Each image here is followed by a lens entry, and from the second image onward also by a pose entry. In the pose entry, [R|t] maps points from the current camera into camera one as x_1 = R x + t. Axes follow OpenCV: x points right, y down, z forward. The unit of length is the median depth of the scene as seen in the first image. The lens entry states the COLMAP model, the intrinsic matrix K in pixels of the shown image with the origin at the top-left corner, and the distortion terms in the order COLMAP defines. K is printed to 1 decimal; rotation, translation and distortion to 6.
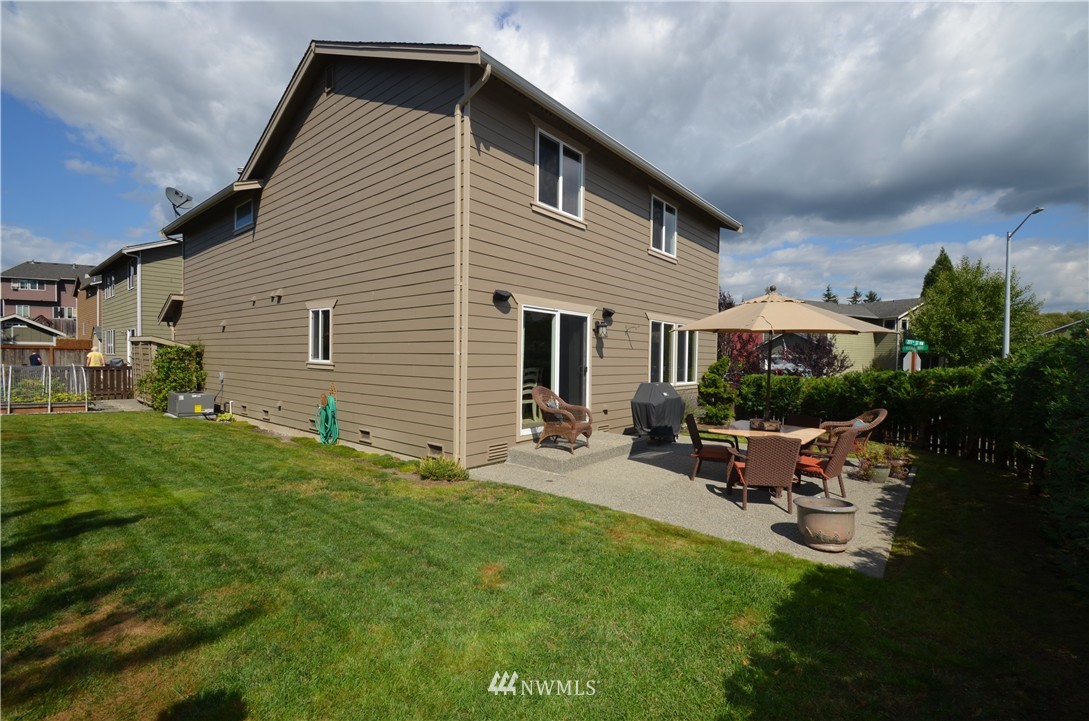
lens RADIAL K [[476.1, 0, 559.3], [0, 476.1, 367.9], [0, 0, 1]] dist [0.016163, -0.017217]
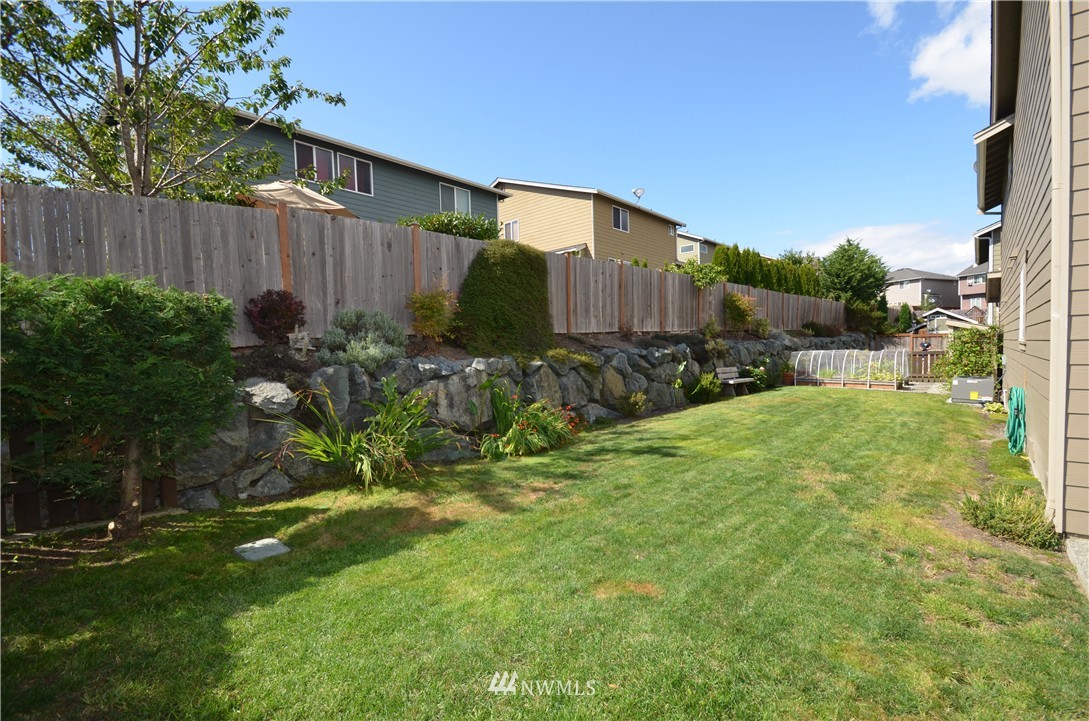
lens RADIAL K [[476.1, 0, 559.3], [0, 476.1, 367.9], [0, 0, 1]] dist [0.016163, -0.017217]
pose [[-0.039245, 0.022385, -0.998979, 0.459377], [0.006584, 0.999733, 0.022143, 0.017236], [0.999208, -0.005708, -0.039382, 0.603800]]
